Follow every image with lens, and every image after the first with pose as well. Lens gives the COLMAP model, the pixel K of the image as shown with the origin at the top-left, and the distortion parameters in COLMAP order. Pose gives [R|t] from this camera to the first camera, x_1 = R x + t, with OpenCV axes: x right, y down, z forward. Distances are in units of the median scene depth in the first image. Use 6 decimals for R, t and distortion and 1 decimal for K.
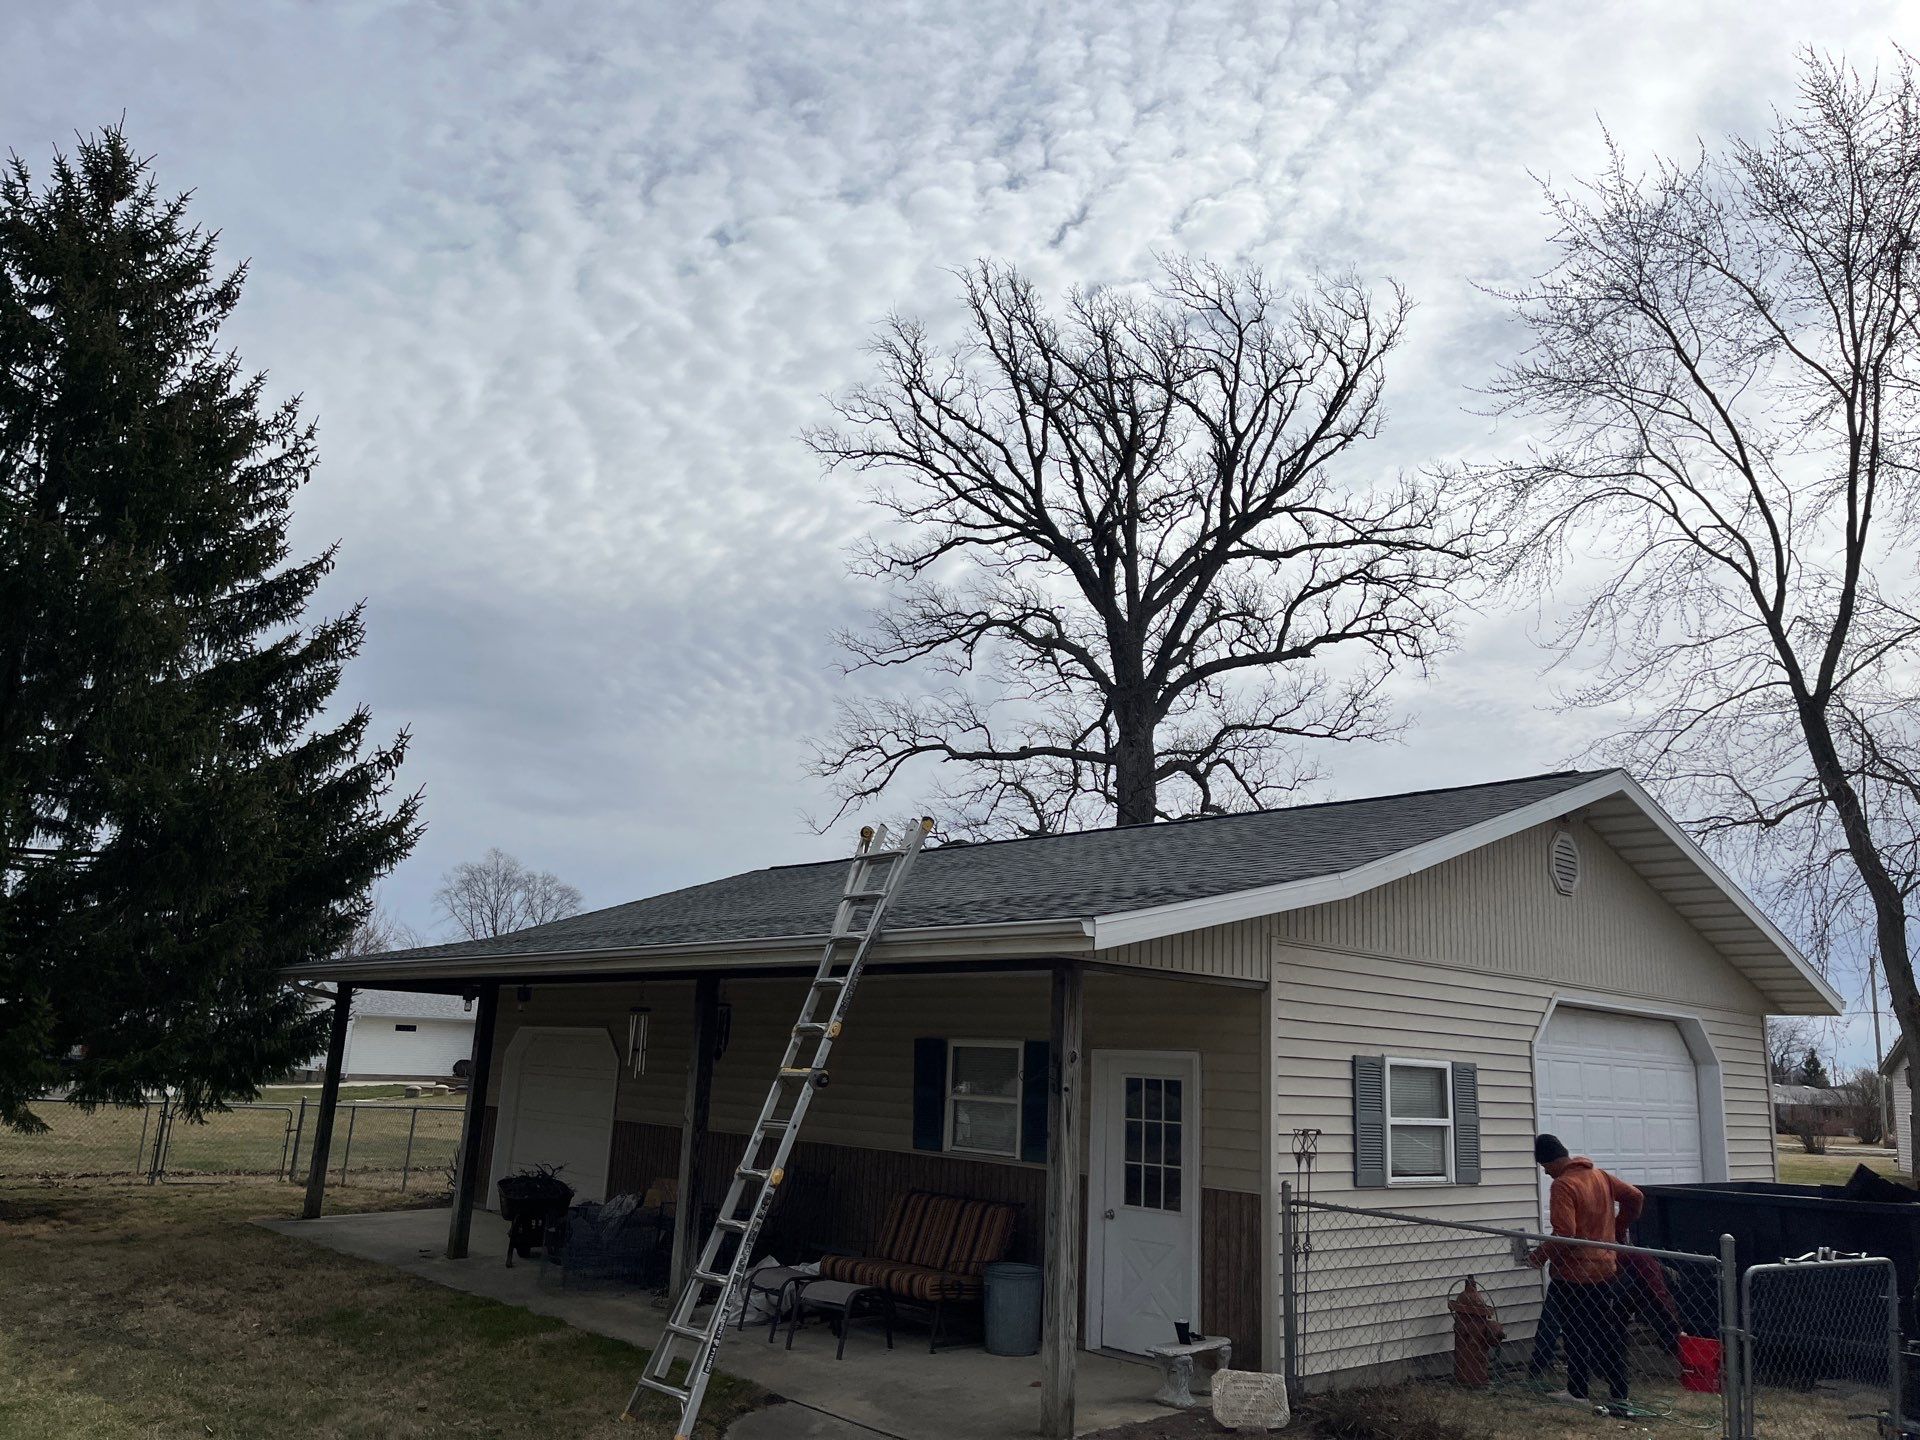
lens RADIAL K [[1443.7, 0, 972.0], [0, 1443.7, 730.6], [0, 0, 1]] dist [0.076858, -0.101503]
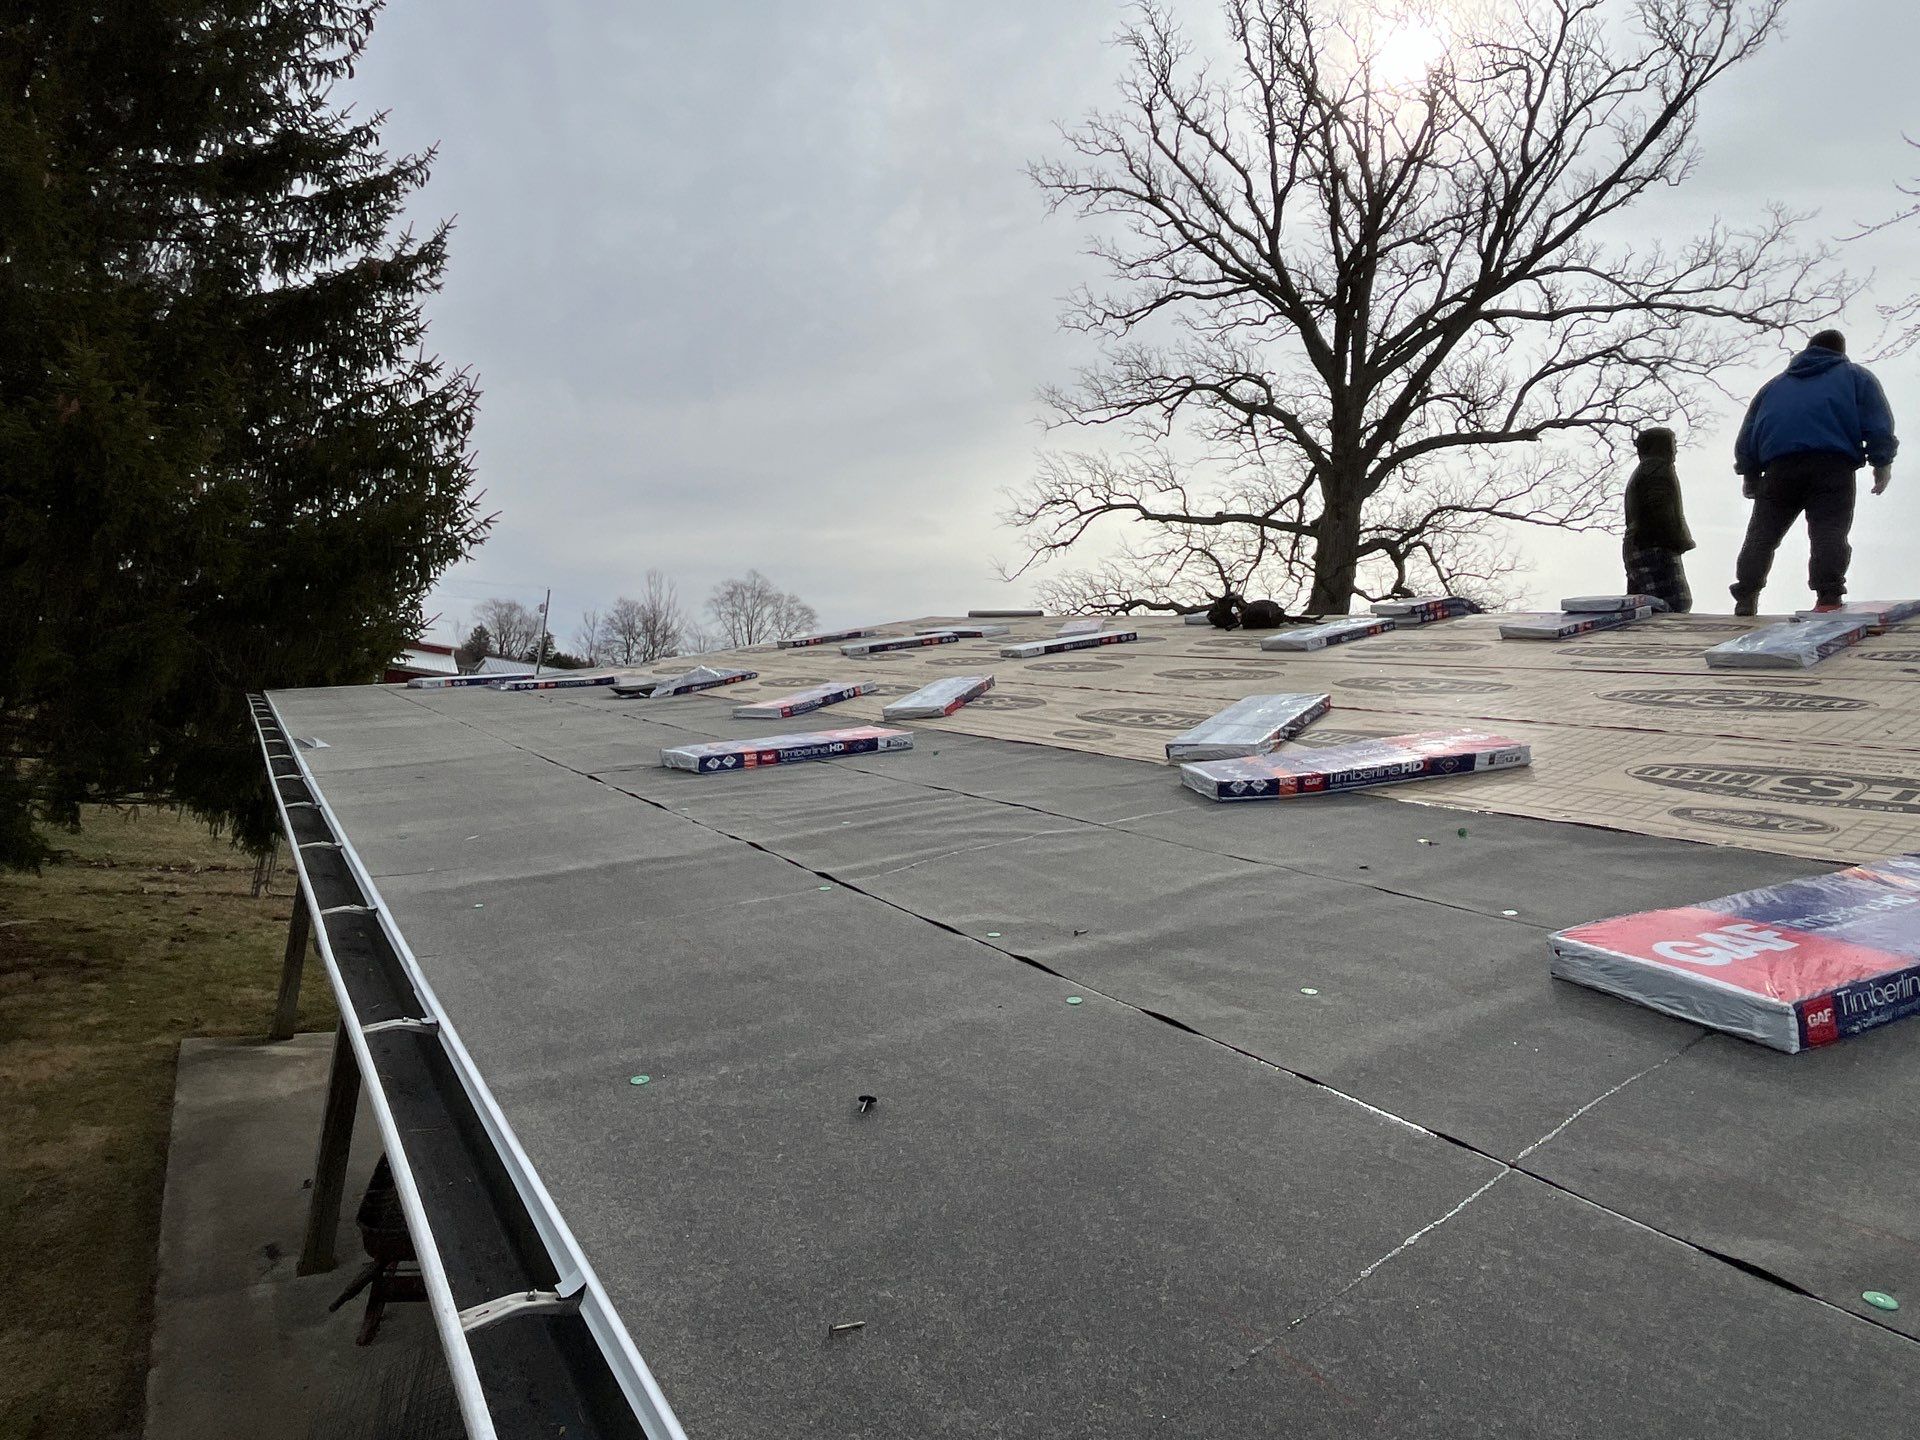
lens RADIAL K [[1079.7, 0, 954.6], [0, 1079.7, 726.5], [0, 0, 1]] dist [-0.003244, -0.001370]
pose [[0.984219, 0.109509, -0.138999, -0.025078], [-0.079546, 0.975469, 0.205264, 0.017740], [0.158068, -0.190968, 0.968786, 0.226628]]
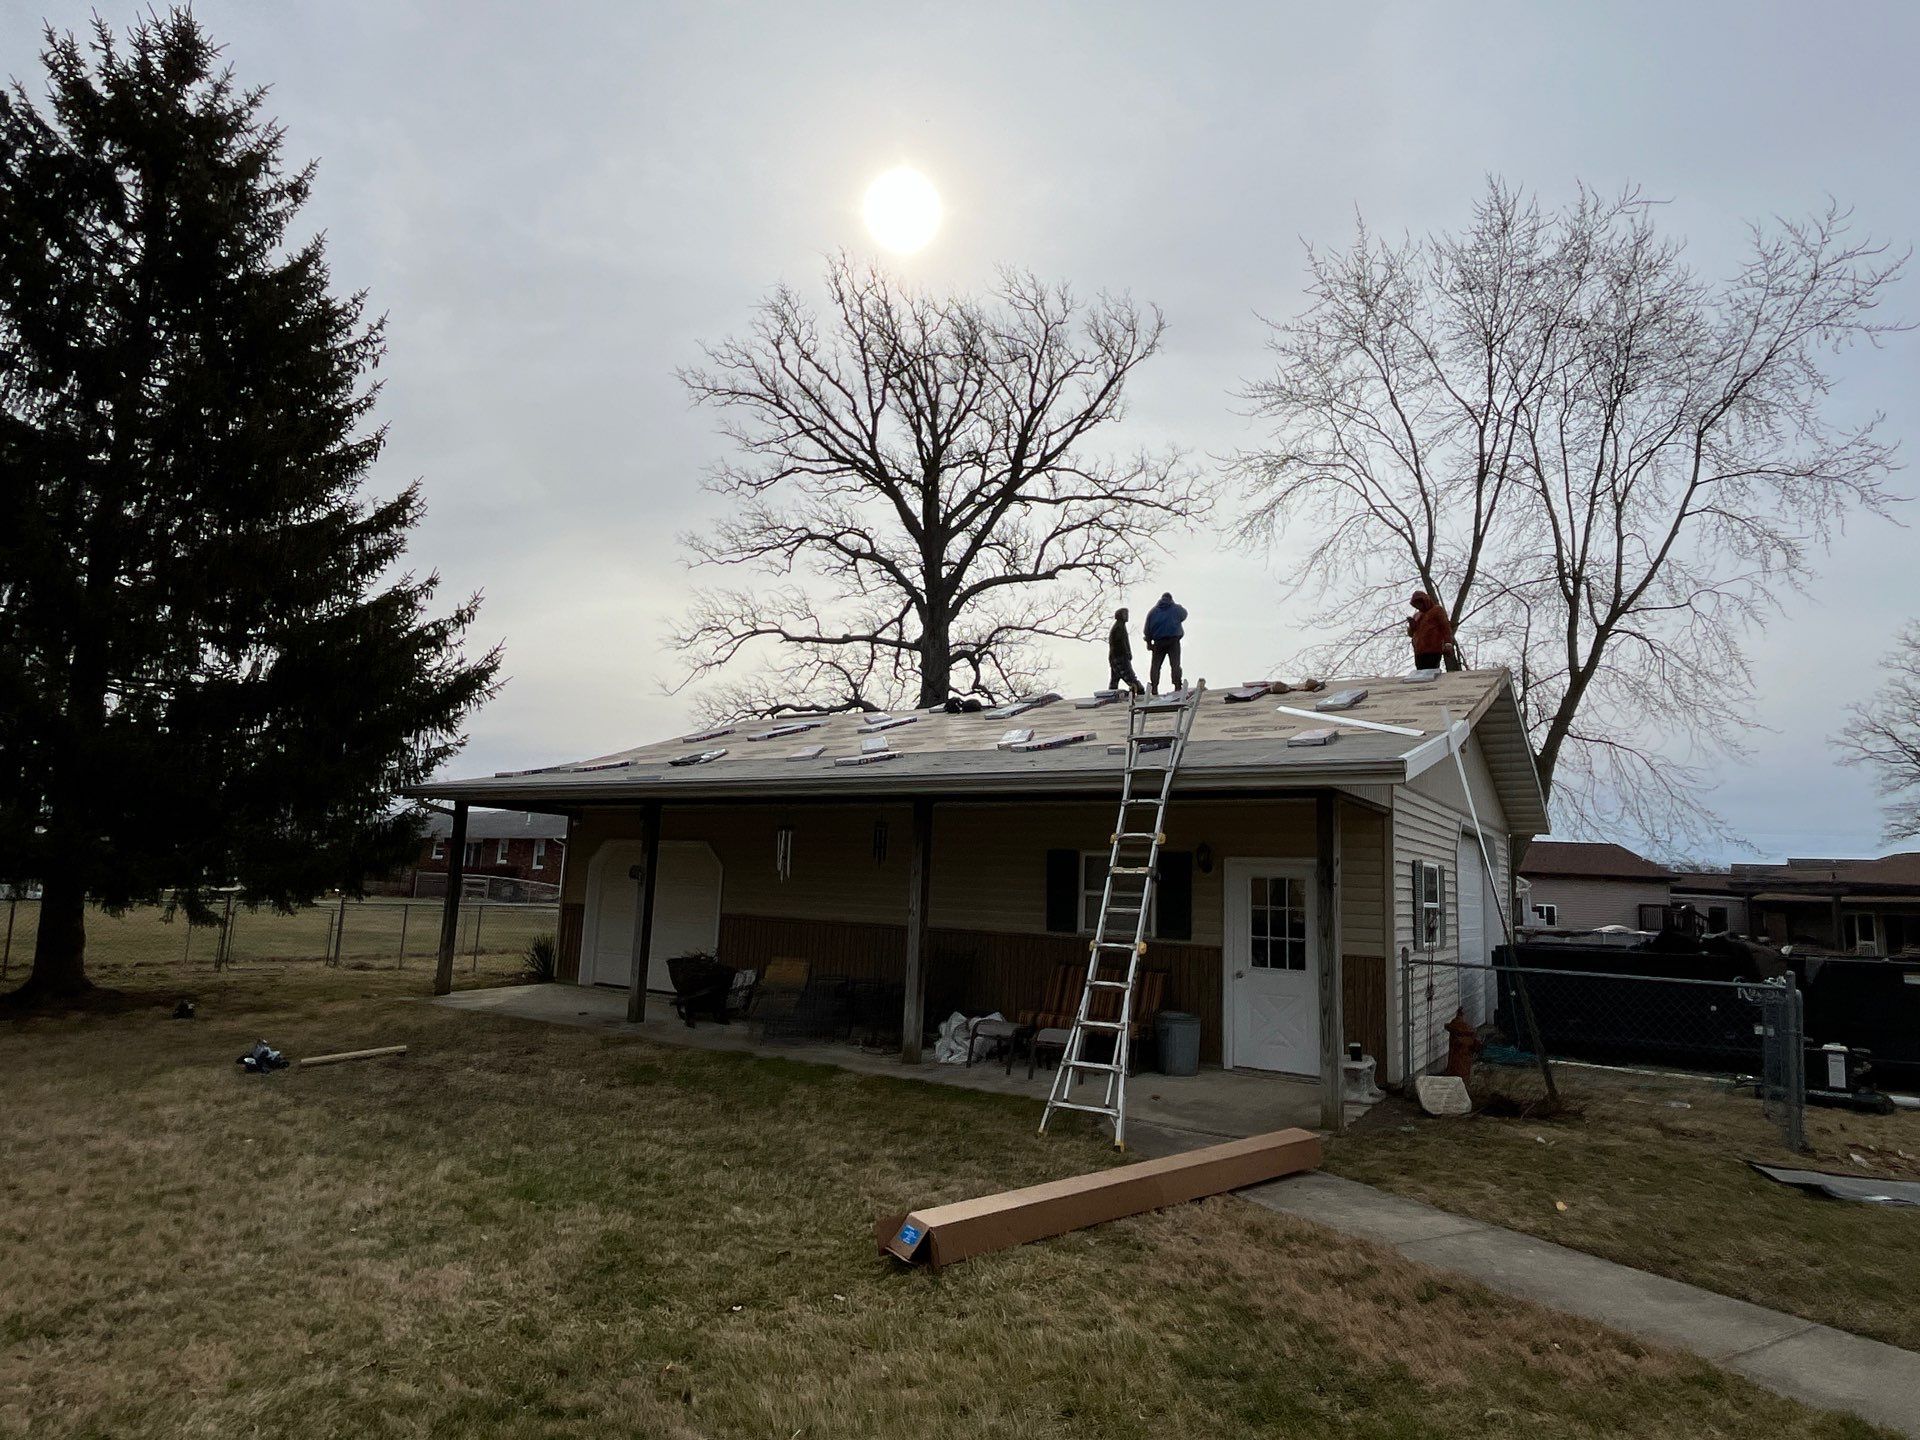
lens RADIAL K [[1079.7, 0, 954.8], [0, 1079.7, 733.8], [0, 0, 1]] dist [-0.003244, -0.001370]
pose [[0.969290, 0.028902, 0.244215, -0.107284], [-0.052579, 0.994463, 0.090993, 0.006732], [-0.240233, -0.101039, 0.965443, 0.025056]]
